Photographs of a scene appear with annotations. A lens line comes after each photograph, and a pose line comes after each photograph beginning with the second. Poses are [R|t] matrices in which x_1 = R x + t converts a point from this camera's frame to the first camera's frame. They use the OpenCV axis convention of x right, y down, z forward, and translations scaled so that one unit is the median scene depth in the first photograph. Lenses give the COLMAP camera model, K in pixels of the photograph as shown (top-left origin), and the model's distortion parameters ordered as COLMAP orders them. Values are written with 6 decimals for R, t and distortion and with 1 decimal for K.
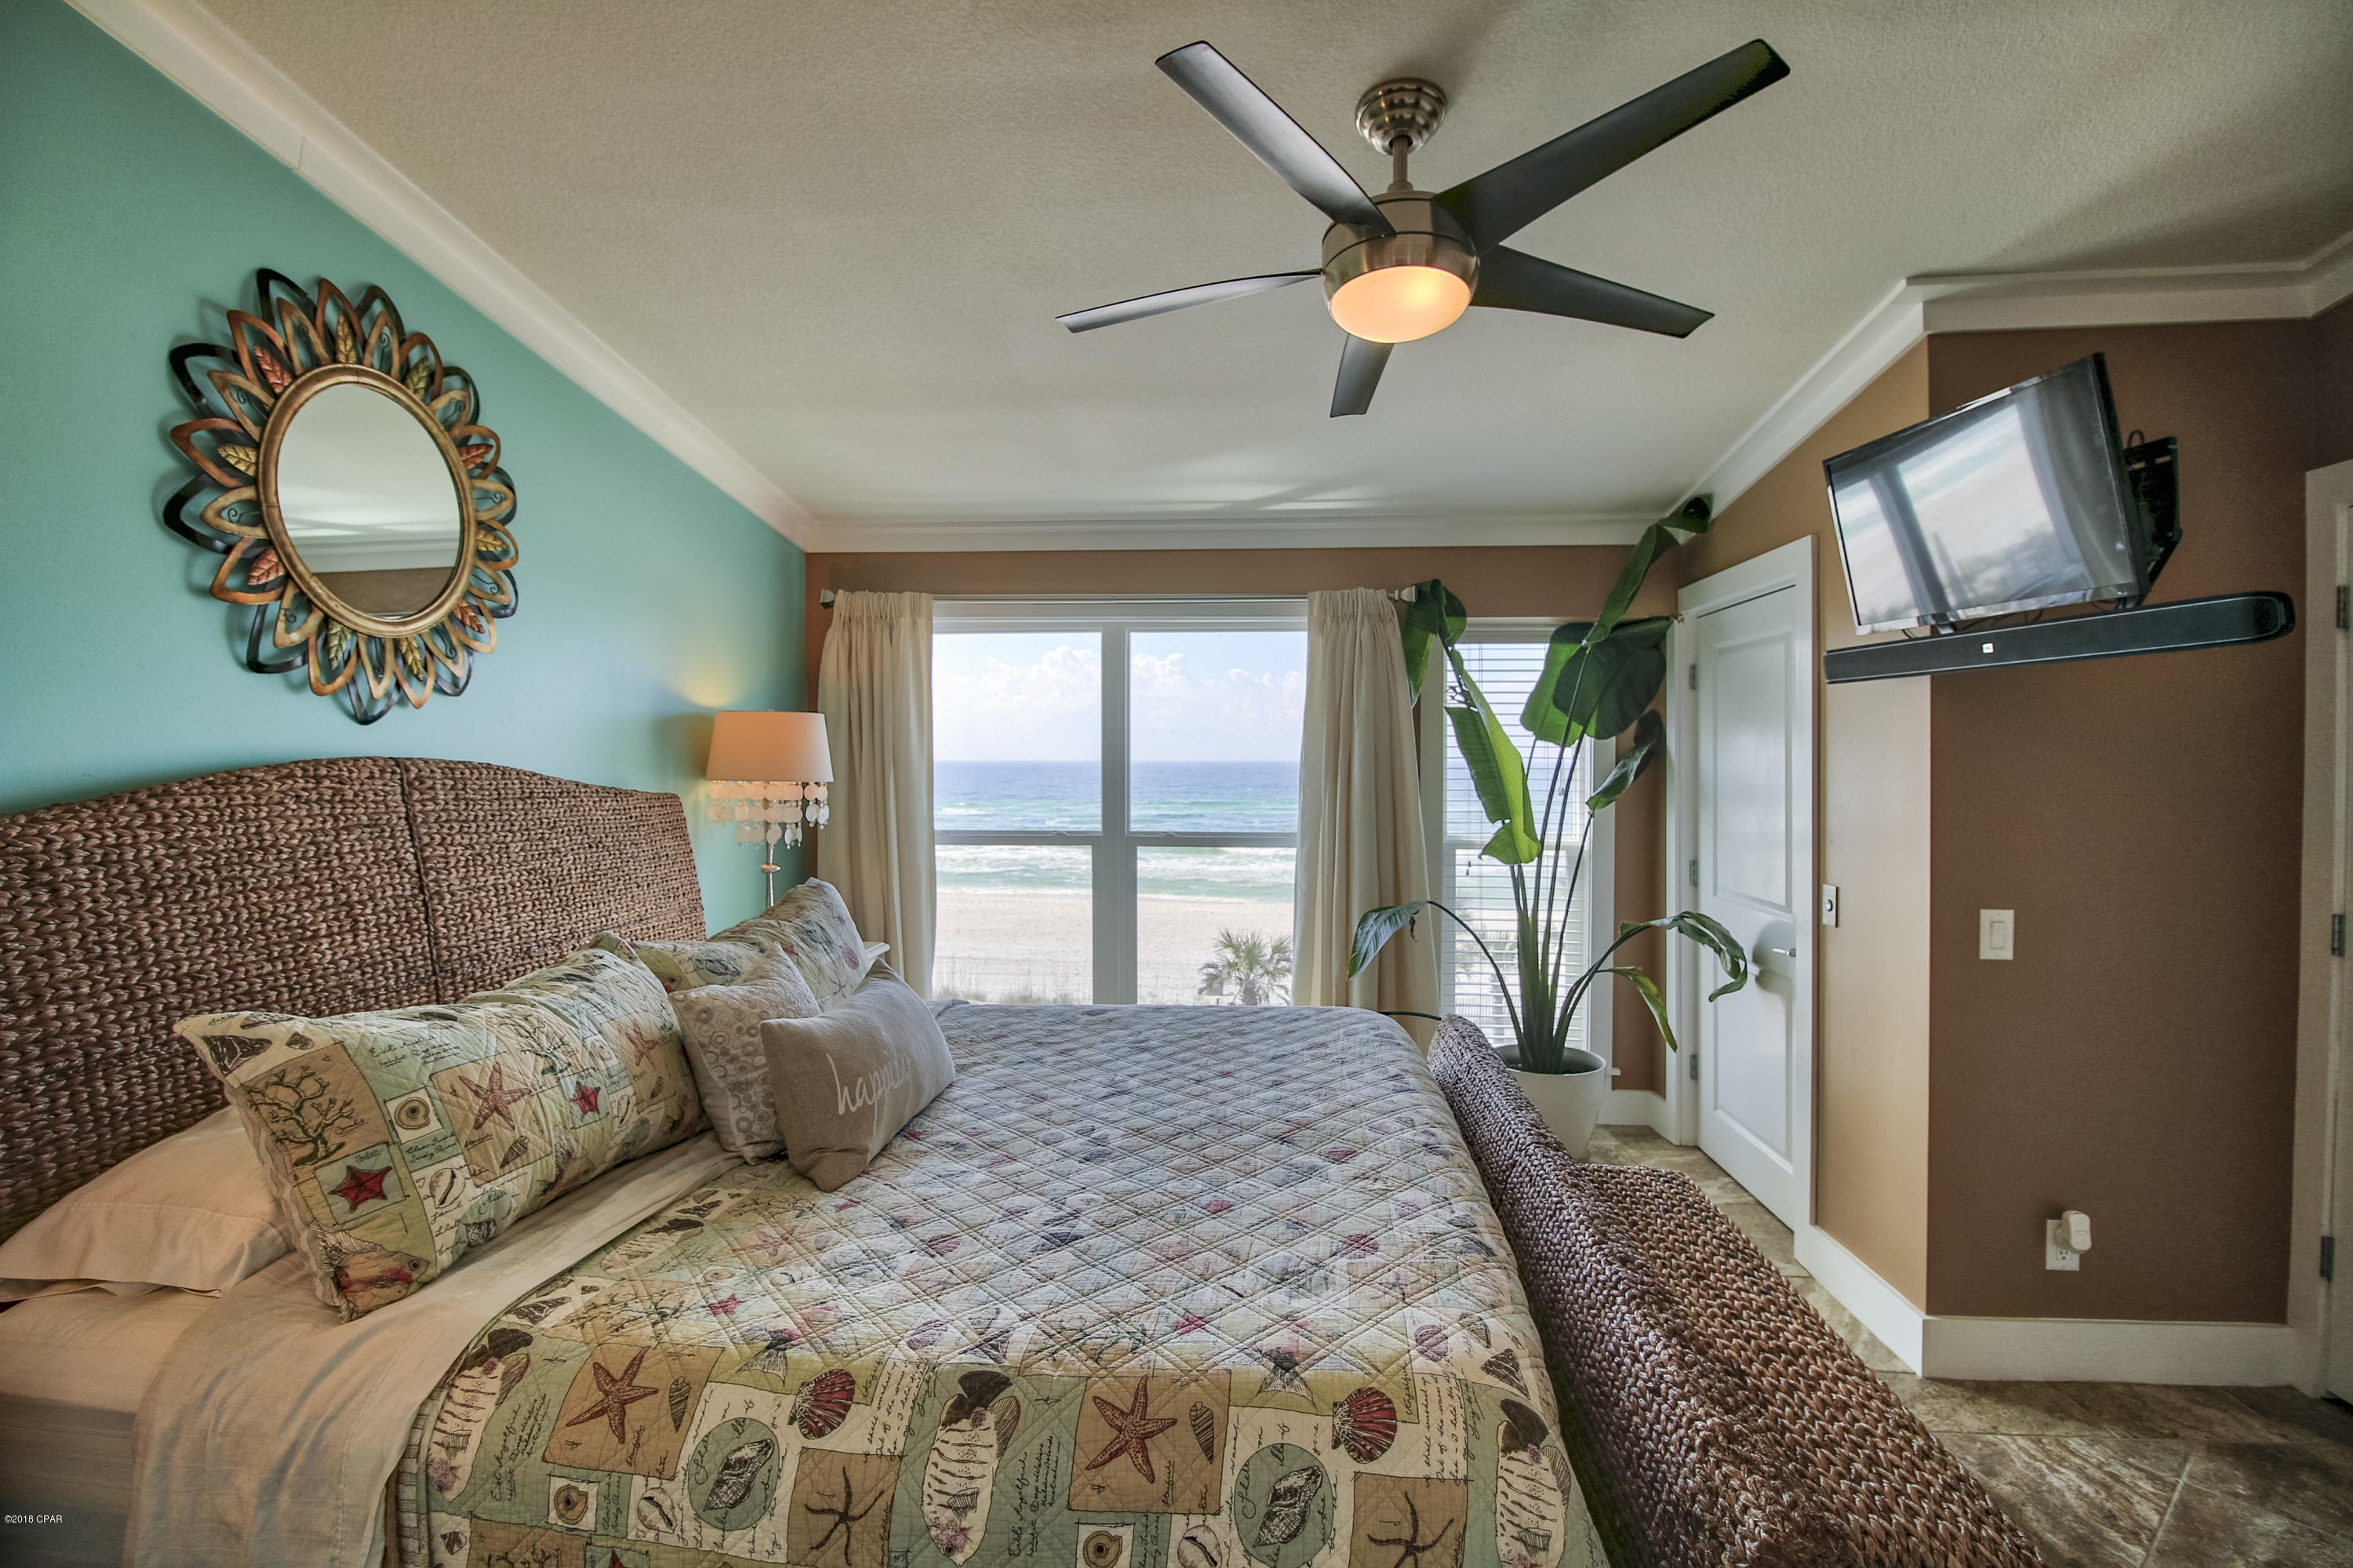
lens RADIAL K [[1131.0, 0, 1158.6], [0, 1131.0, 767.5], [0, 0, 1]] dist [-0.003093, -0.011005]
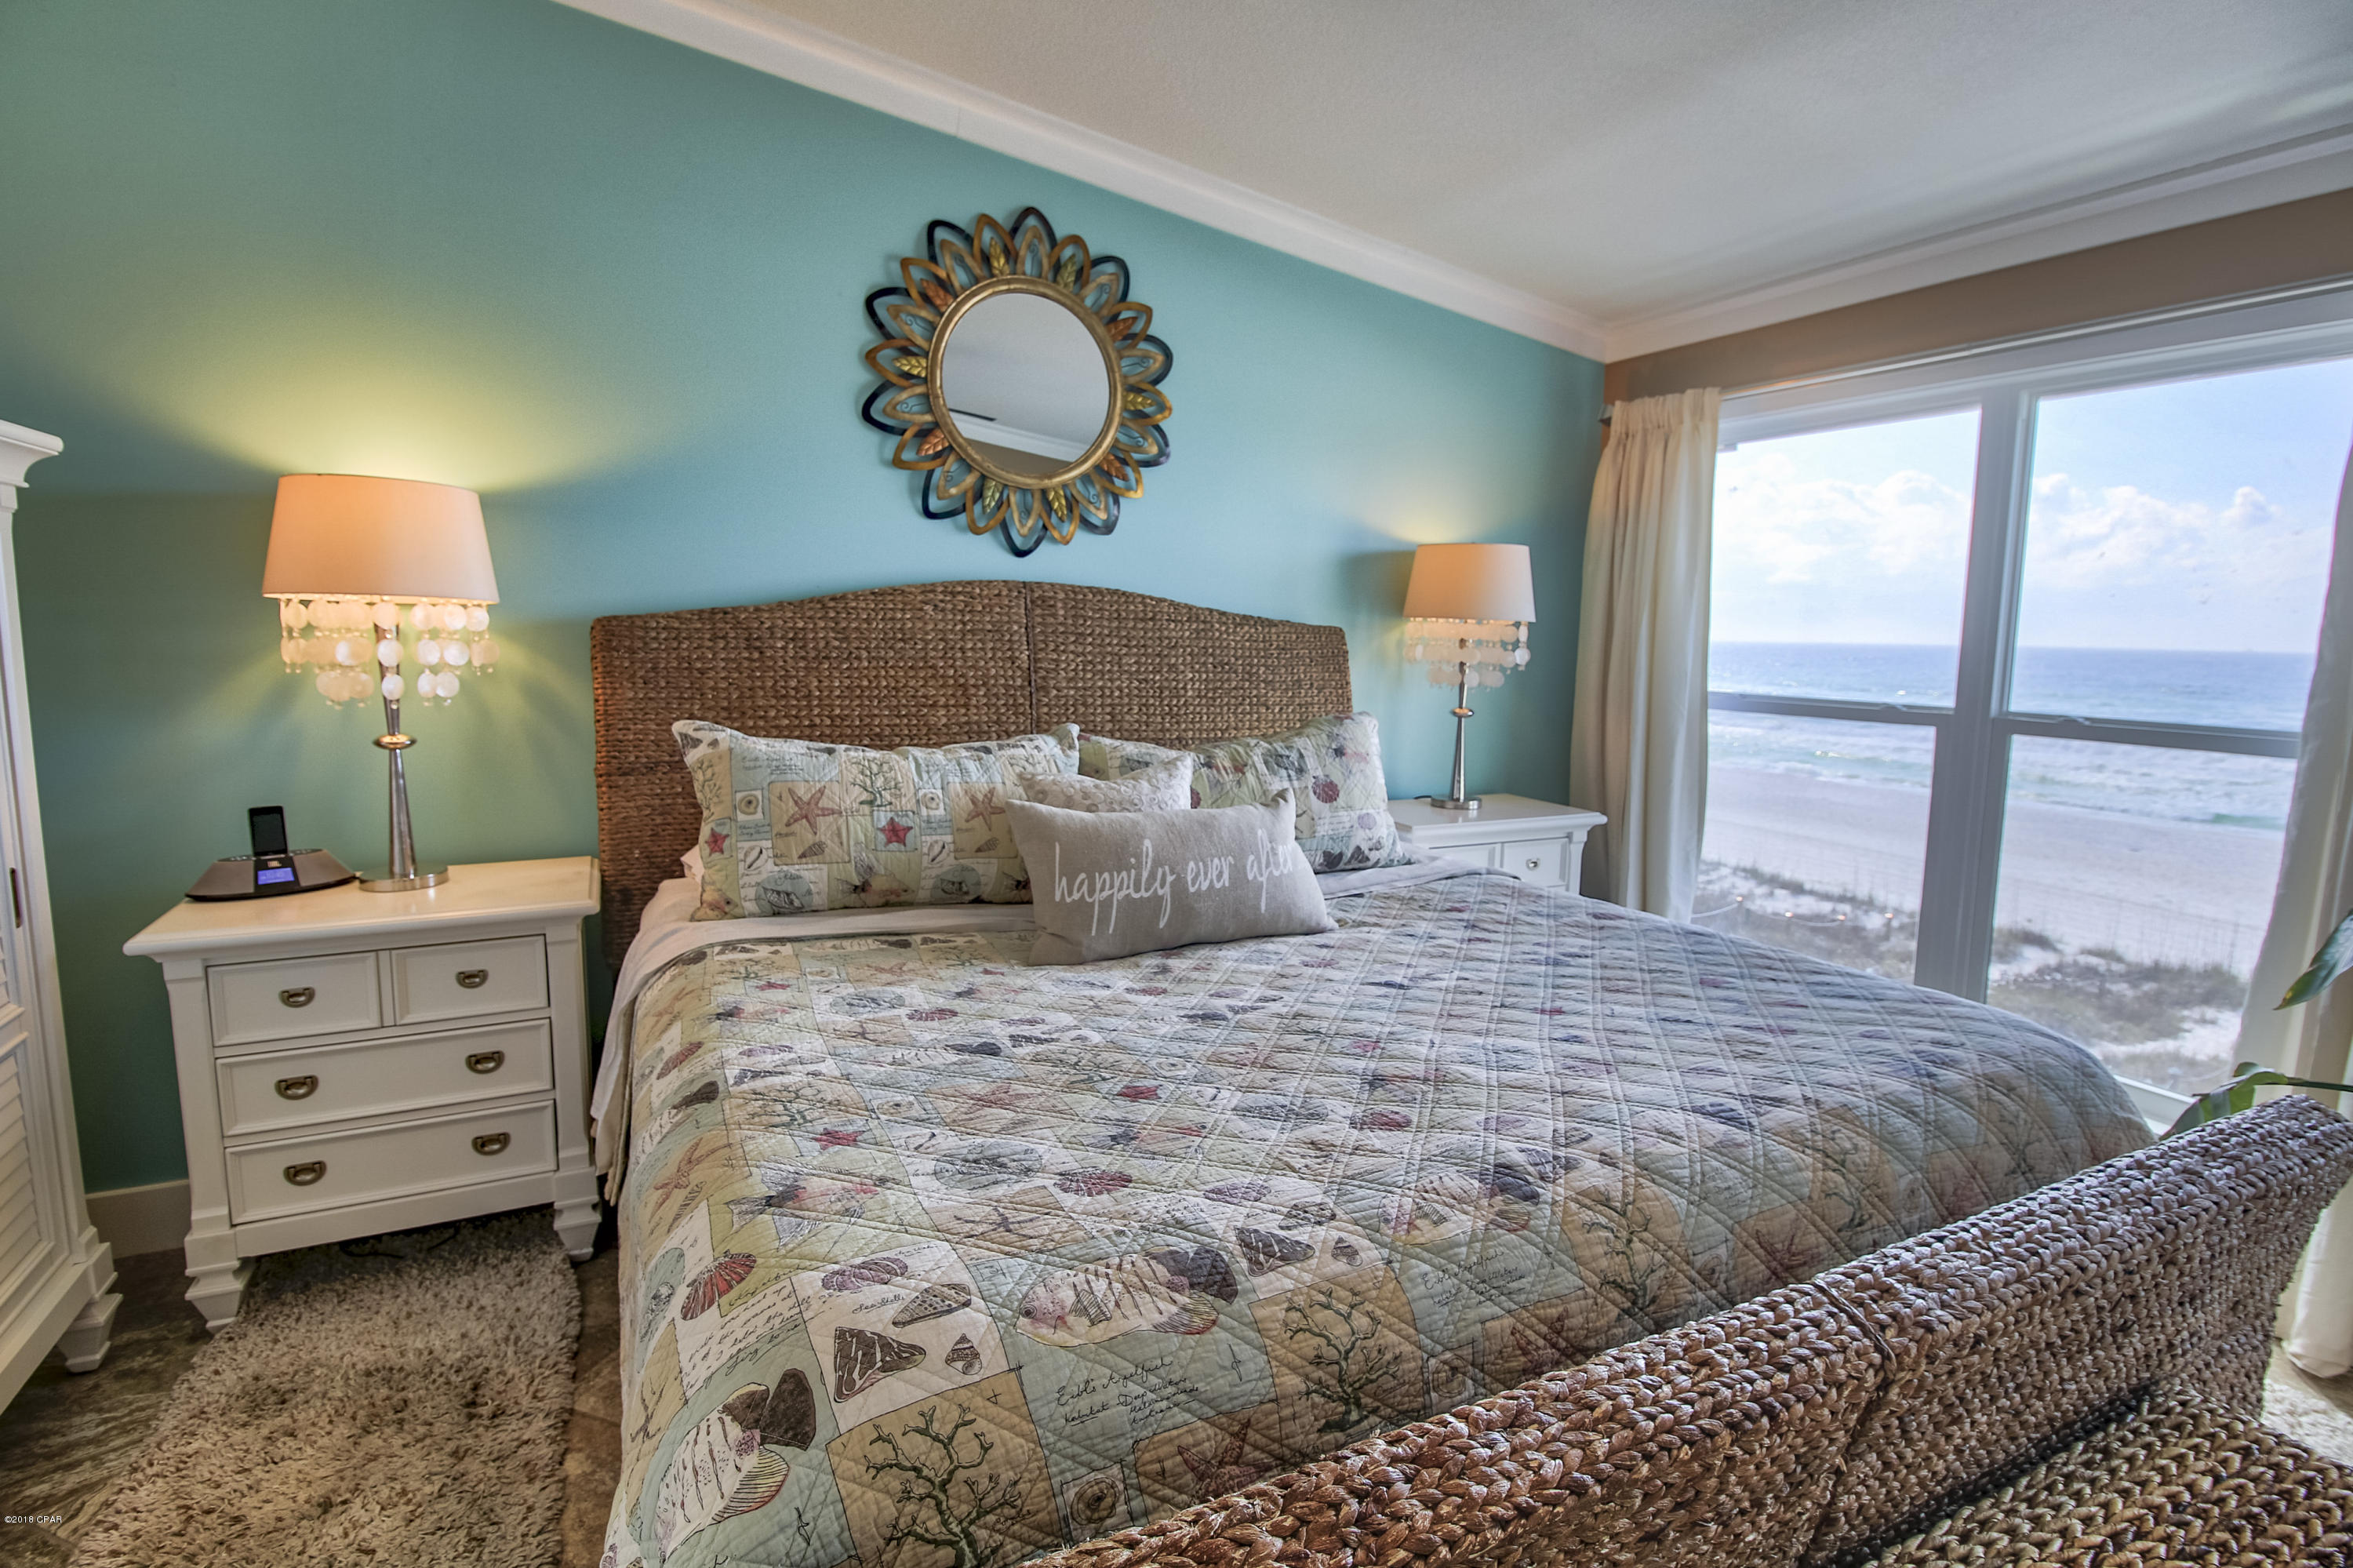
lens RADIAL K [[1131.0, 0, 1158.6], [0, 1131.0, 767.5], [0, 0, 1]] dist [-0.003093, -0.011005]
pose [[0.499971, 0.112468, -0.858708, 0.598911], [-0.026620, 0.993059, 0.114565, 0.055892], [0.865633, -0.034420, 0.499494, 0.514910]]
